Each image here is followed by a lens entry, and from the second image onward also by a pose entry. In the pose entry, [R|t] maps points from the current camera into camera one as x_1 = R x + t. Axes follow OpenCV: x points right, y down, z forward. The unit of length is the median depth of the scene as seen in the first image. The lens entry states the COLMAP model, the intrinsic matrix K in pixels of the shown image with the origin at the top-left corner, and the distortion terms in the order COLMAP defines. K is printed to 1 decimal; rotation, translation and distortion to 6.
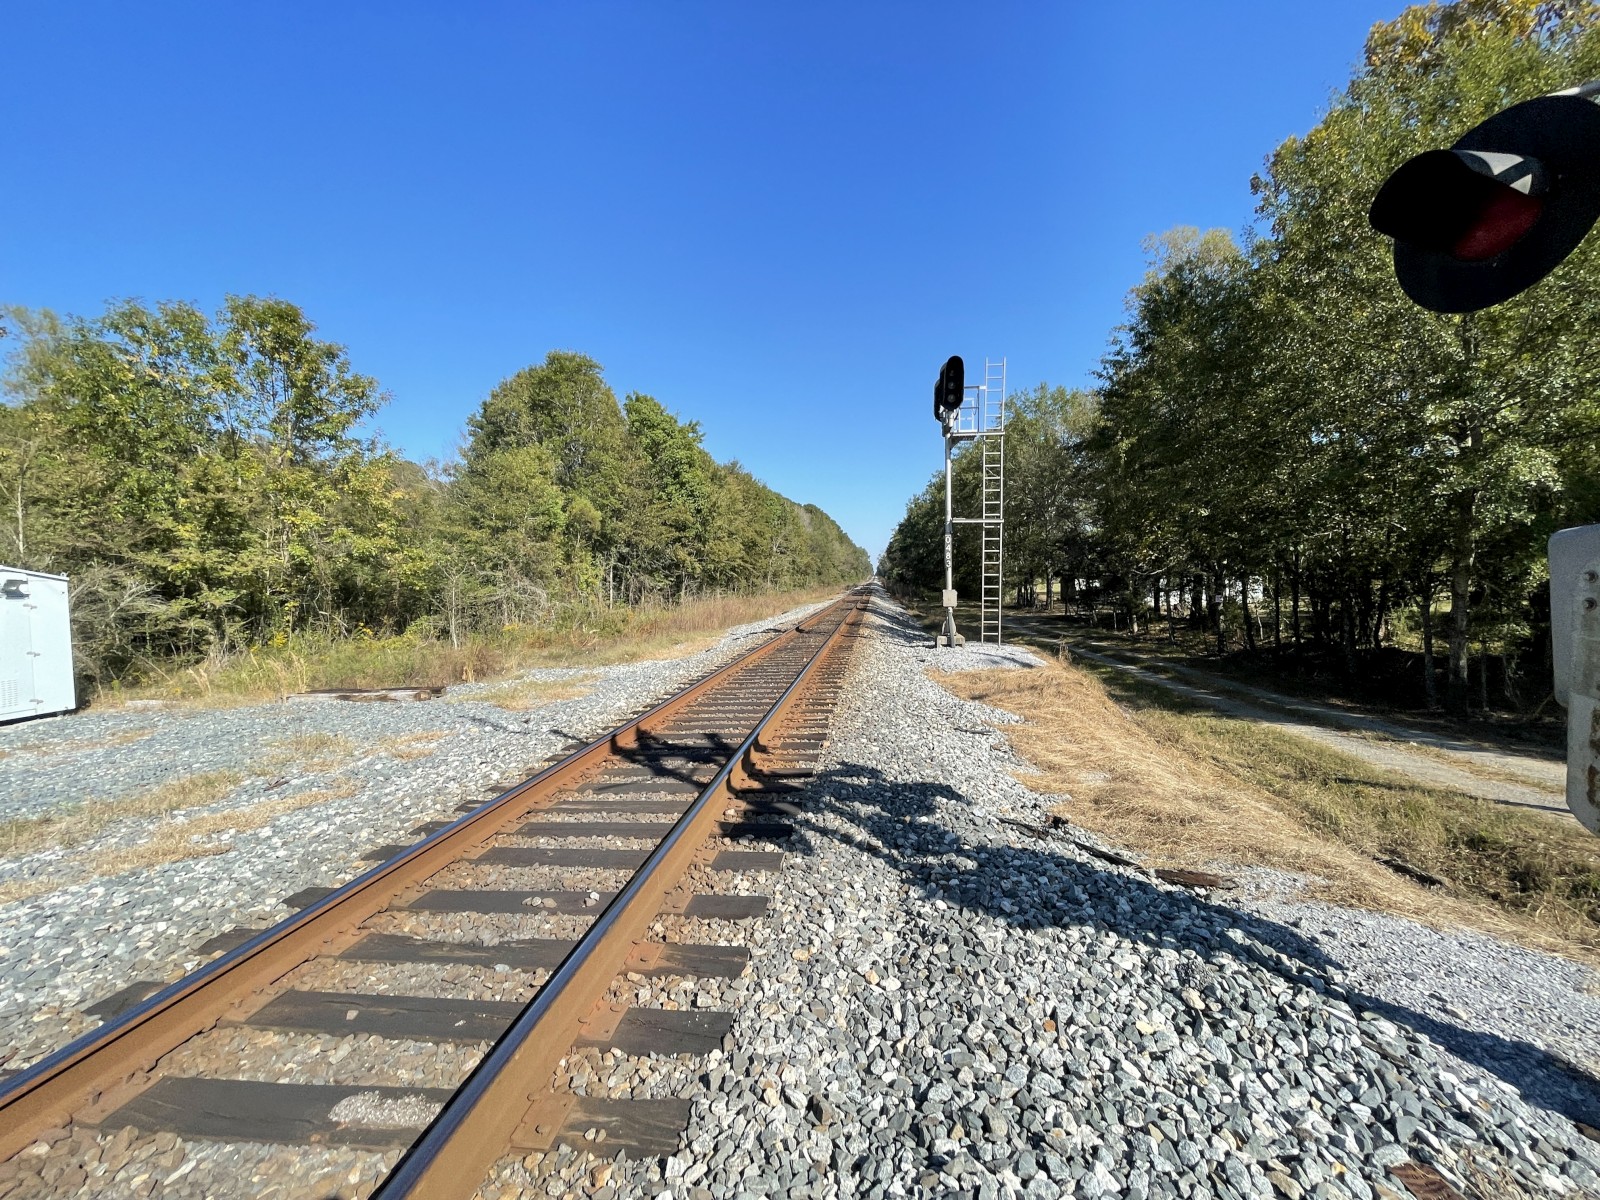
lens RADIAL K [[647.8, 0, 801.0], [0, 647.8, 600.6], [0, 0, 1]] dist [-0.000547, -0.000632]
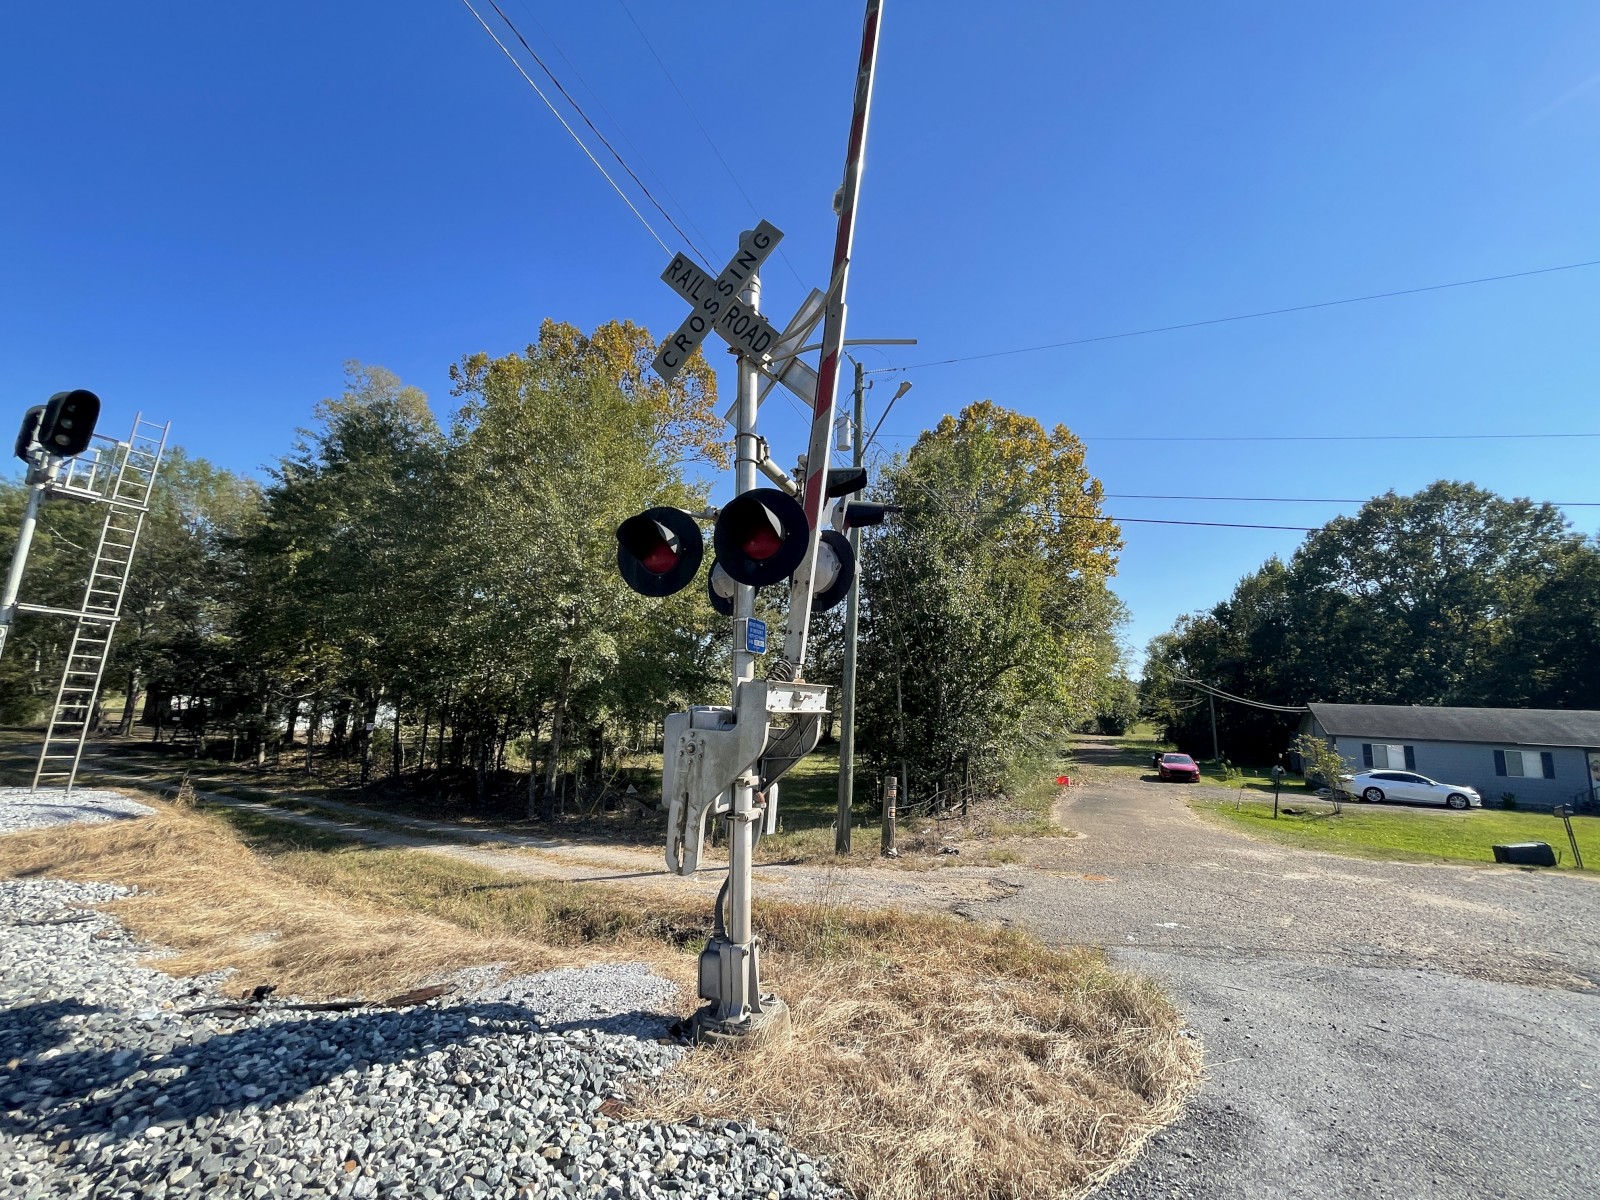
lens RADIAL K [[664.5, 0, 796.7], [0, 664.5, 606.5], [0, 0, 1]] dist [-0.002469, -0.000214]
pose [[0.393407, 0.176916, 0.902182, -0.323357], [-0.016981, 0.982541, -0.185269, -0.037097], [-0.919207, 0.057566, 0.389543, -0.100062]]
